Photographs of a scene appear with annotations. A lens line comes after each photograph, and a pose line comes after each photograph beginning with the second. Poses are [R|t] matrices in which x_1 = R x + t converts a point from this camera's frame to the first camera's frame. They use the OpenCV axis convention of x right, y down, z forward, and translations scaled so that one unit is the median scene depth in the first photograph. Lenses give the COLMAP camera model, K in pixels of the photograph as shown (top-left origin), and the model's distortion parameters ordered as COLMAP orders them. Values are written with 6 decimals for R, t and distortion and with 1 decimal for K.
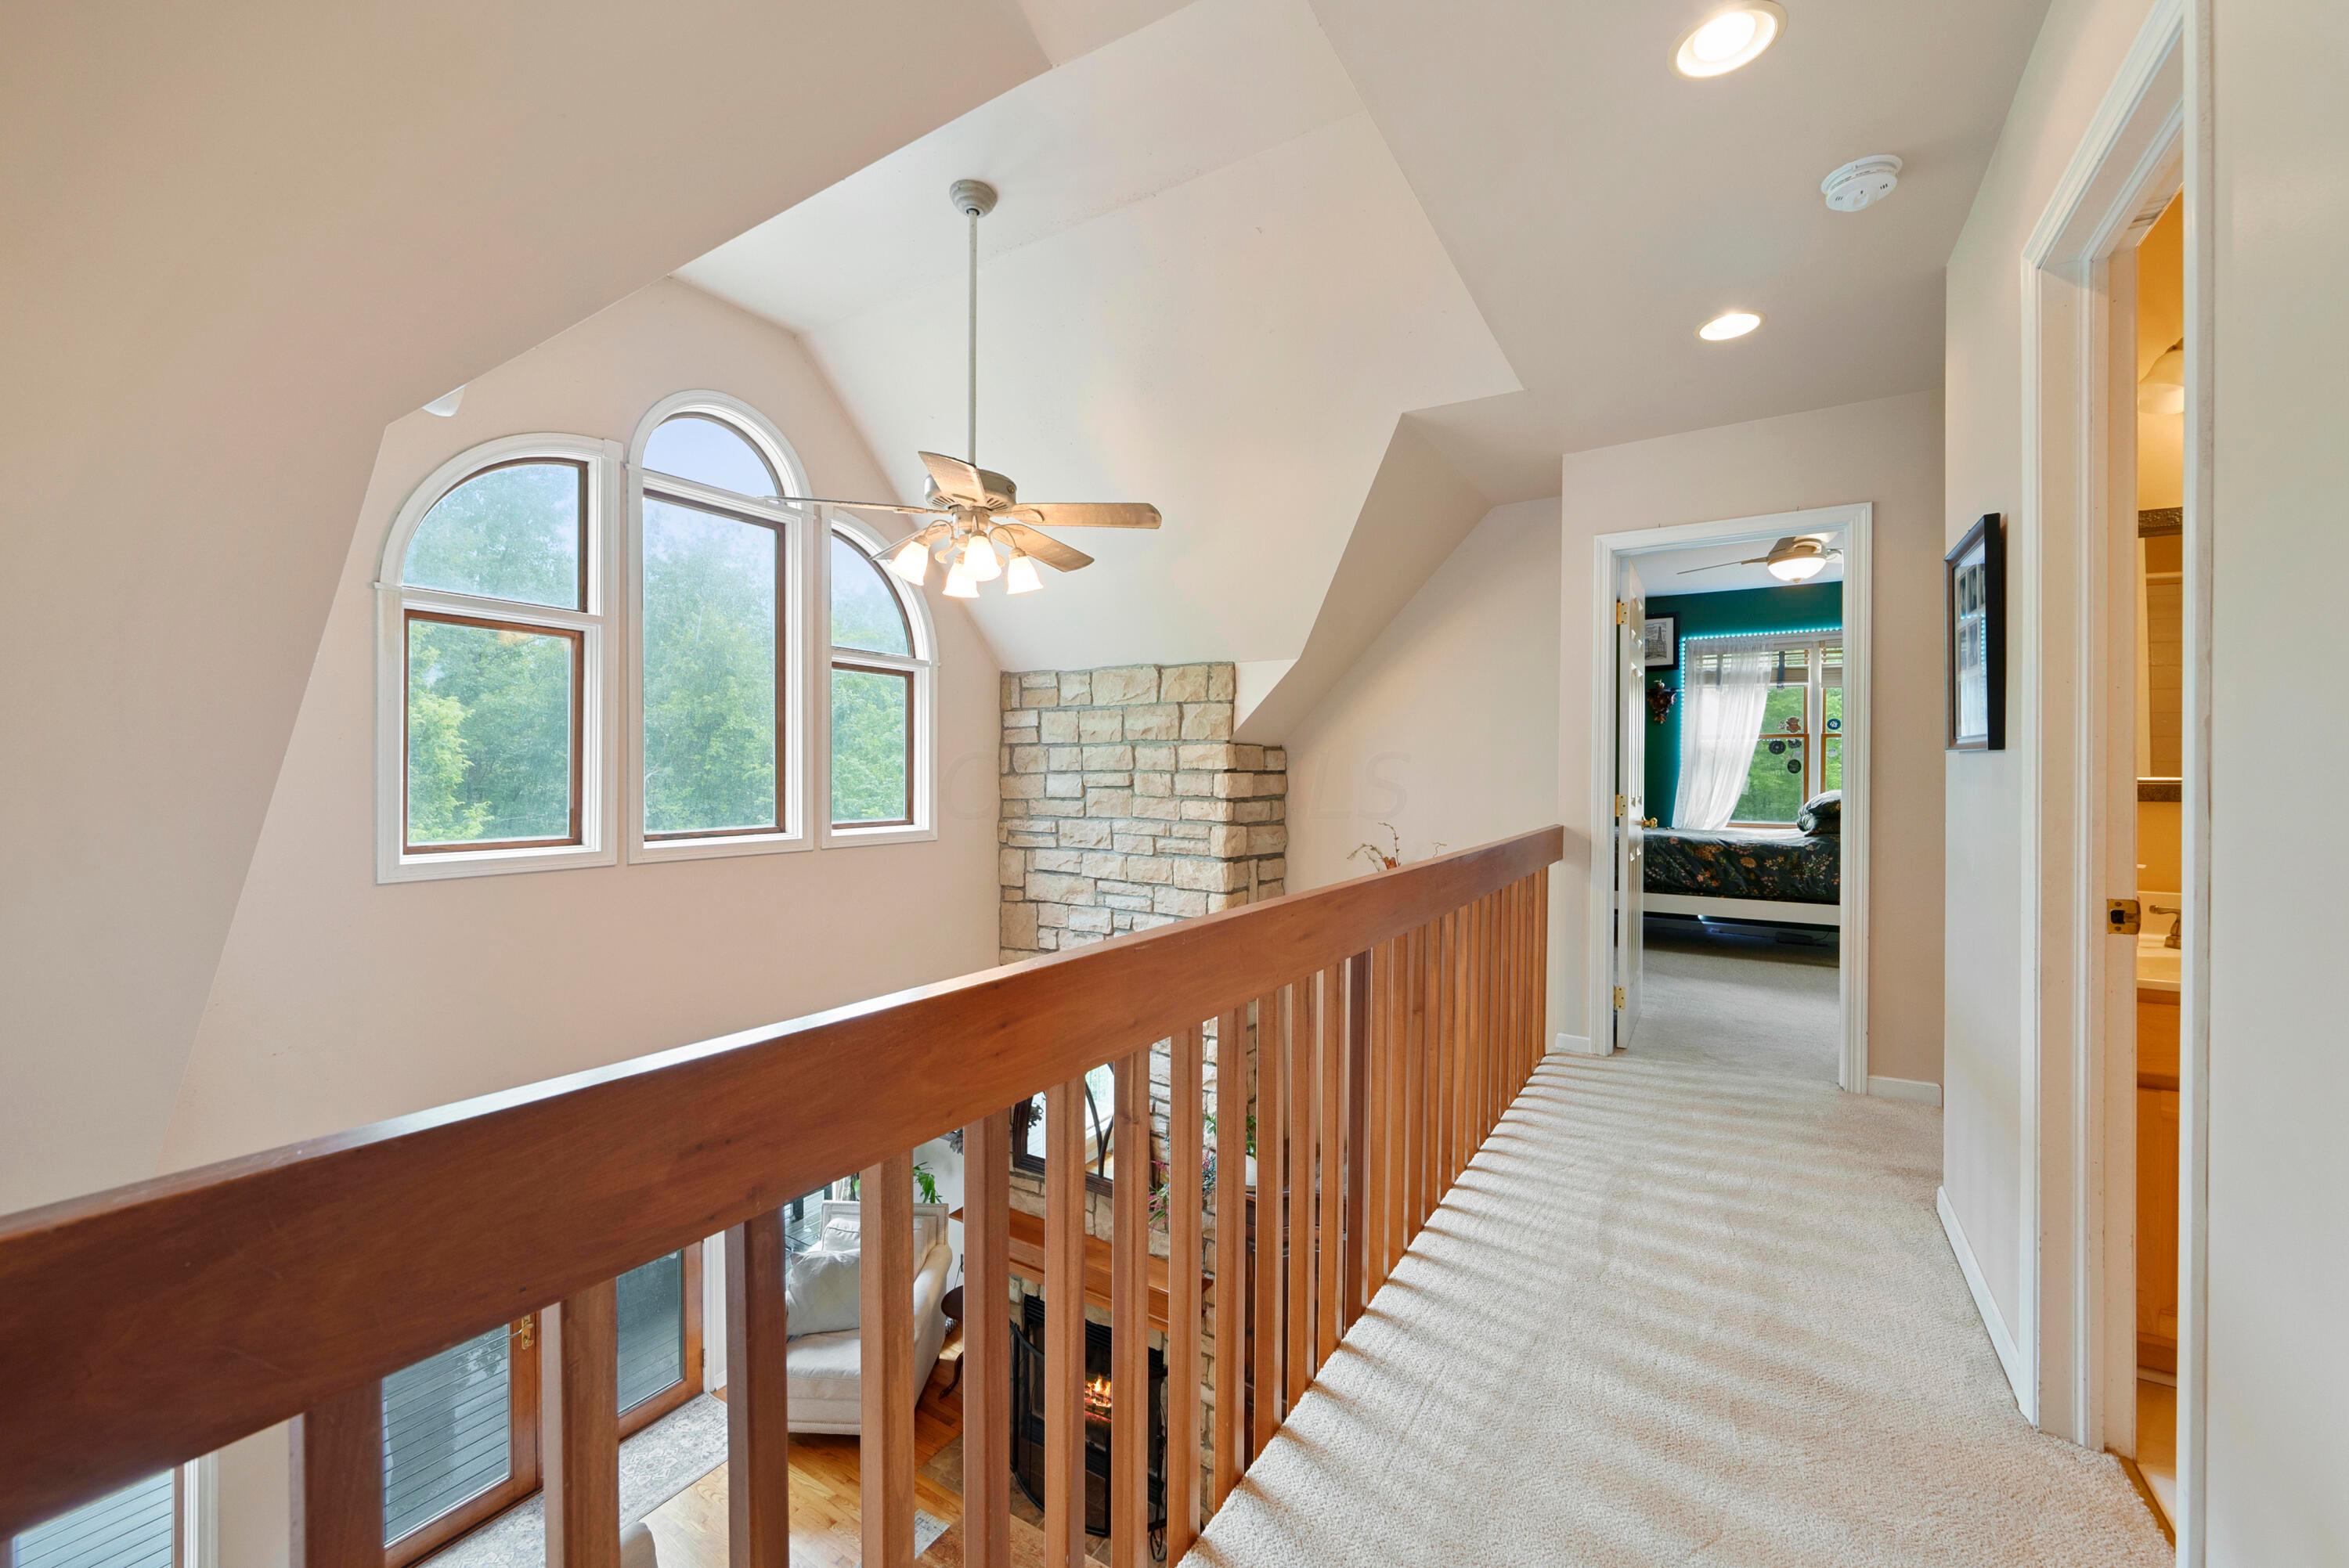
lens RADIAL K [[892.9, 0, 1165.2], [0, 892.9, 781.4], [0, 0, 1]] dist [-0.000828, 0.000068]
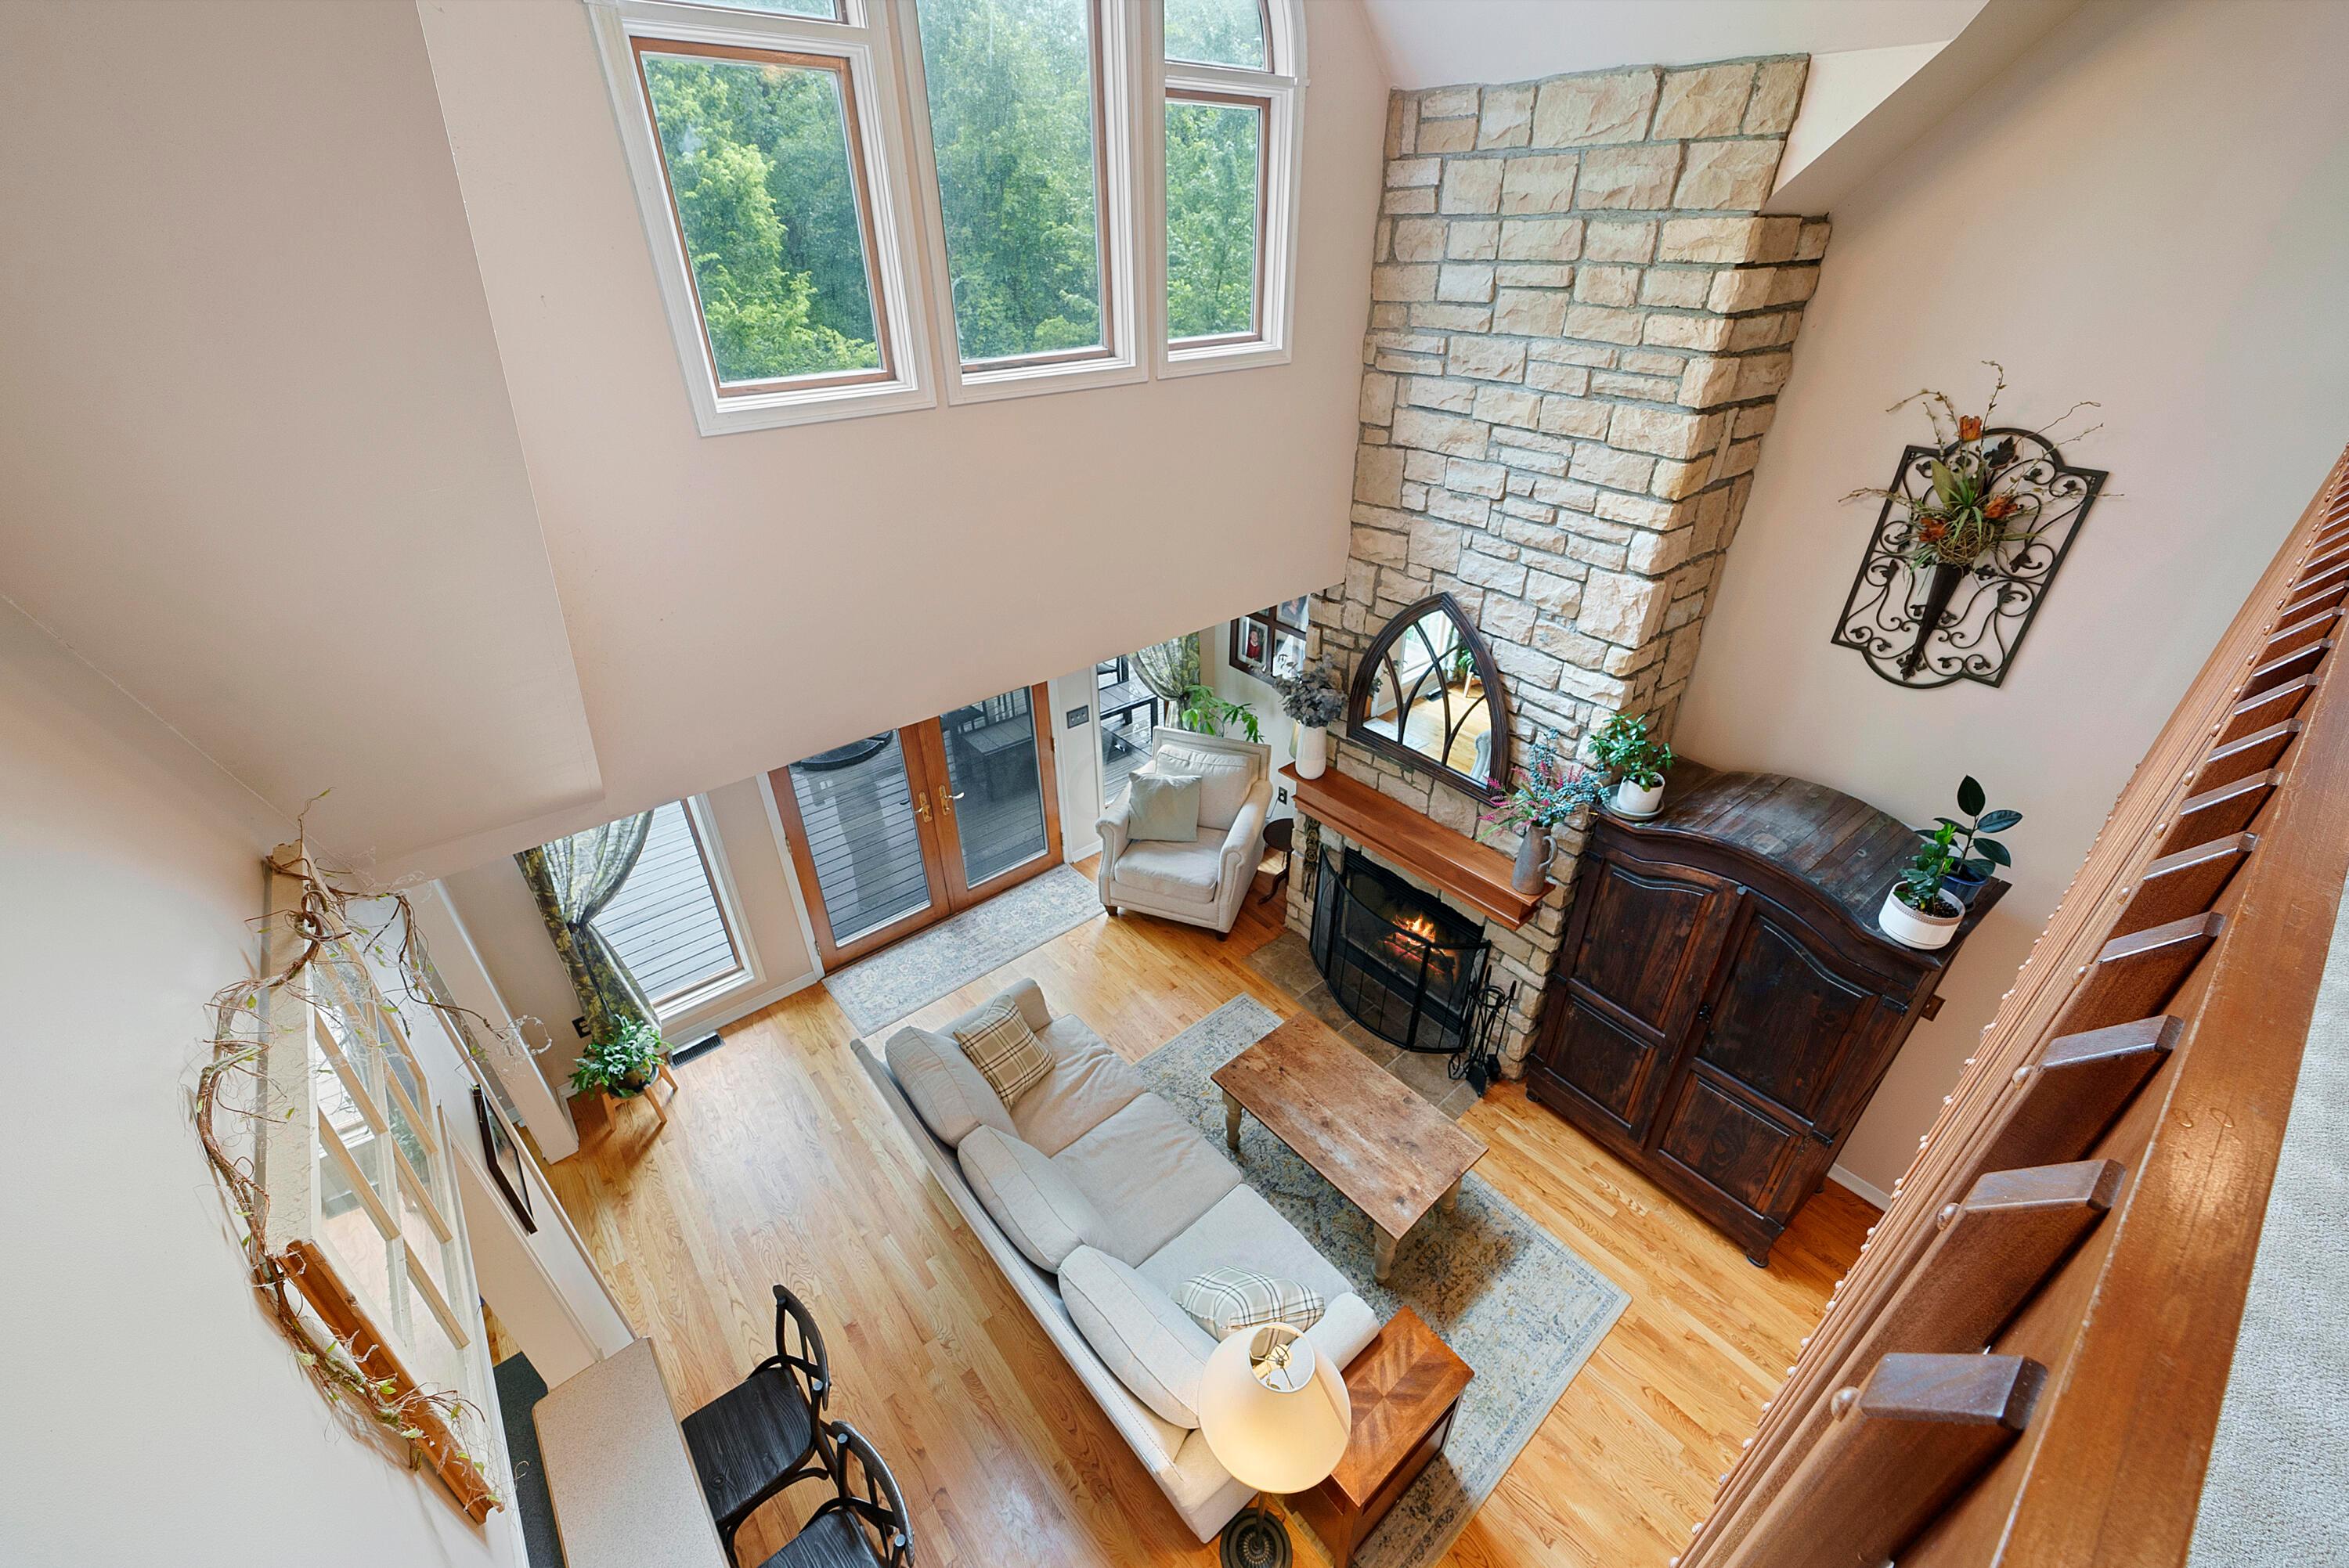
lens RADIAL K [[892.9, 0, 1177.3], [0, 892.9, 770.0], [0, 0, 1]] dist [-0.000828, 0.000068]
pose [[0.953143, 0.150463, -0.262448, -0.088140], [0.005821, 0.858260, 0.513183, -0.029801], [0.302463, -0.490664, 0.817169, 0.148251]]
